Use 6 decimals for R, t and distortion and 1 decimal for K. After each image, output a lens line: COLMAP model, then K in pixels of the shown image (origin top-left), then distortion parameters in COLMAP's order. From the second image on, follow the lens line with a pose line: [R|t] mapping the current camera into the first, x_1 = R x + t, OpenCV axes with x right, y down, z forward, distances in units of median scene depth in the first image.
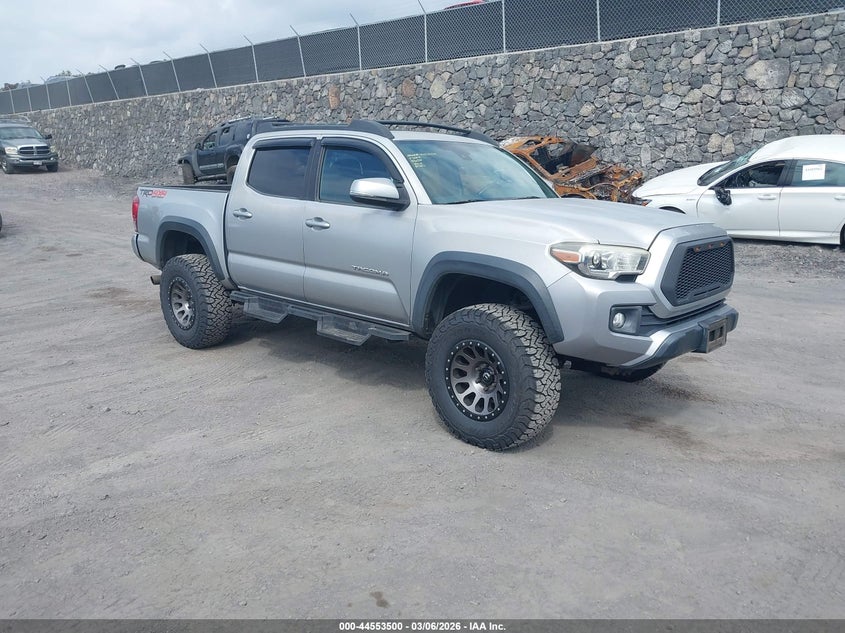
lens RADIAL K [[668.2, 0, 422.5], [0, 668.2, 316.5], [0, 0, 1]] dist [0.000245, -0.007709]
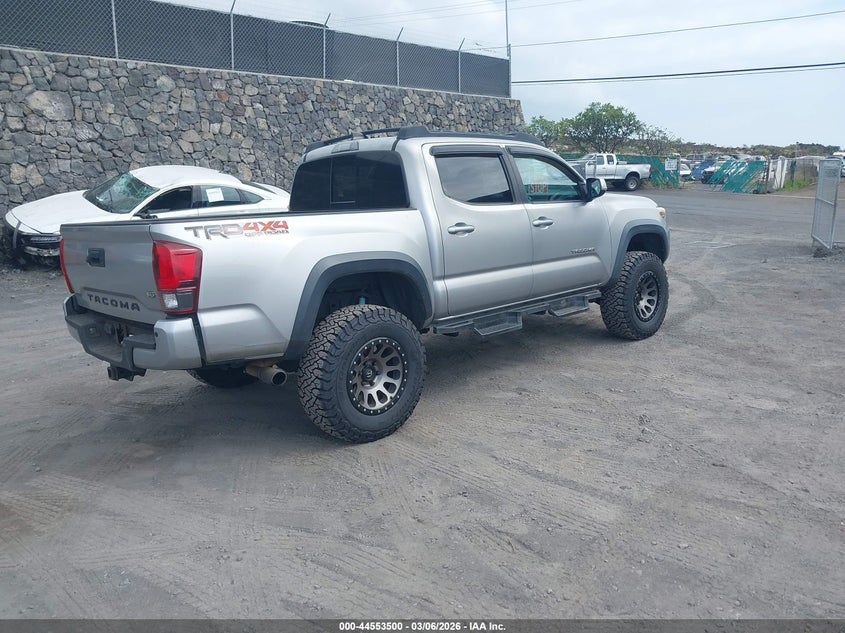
lens RADIAL K [[694.8, 0, 422.5], [0, 694.8, 316.5], [0, 0, 1]] dist [0.005304, -0.002464]
pose [[0.052748, -0.189451, 0.980472, -0.548753], [0.262652, 0.949901, 0.169413, -0.098136], [-0.963448, 0.248587, 0.099865, 0.457082]]
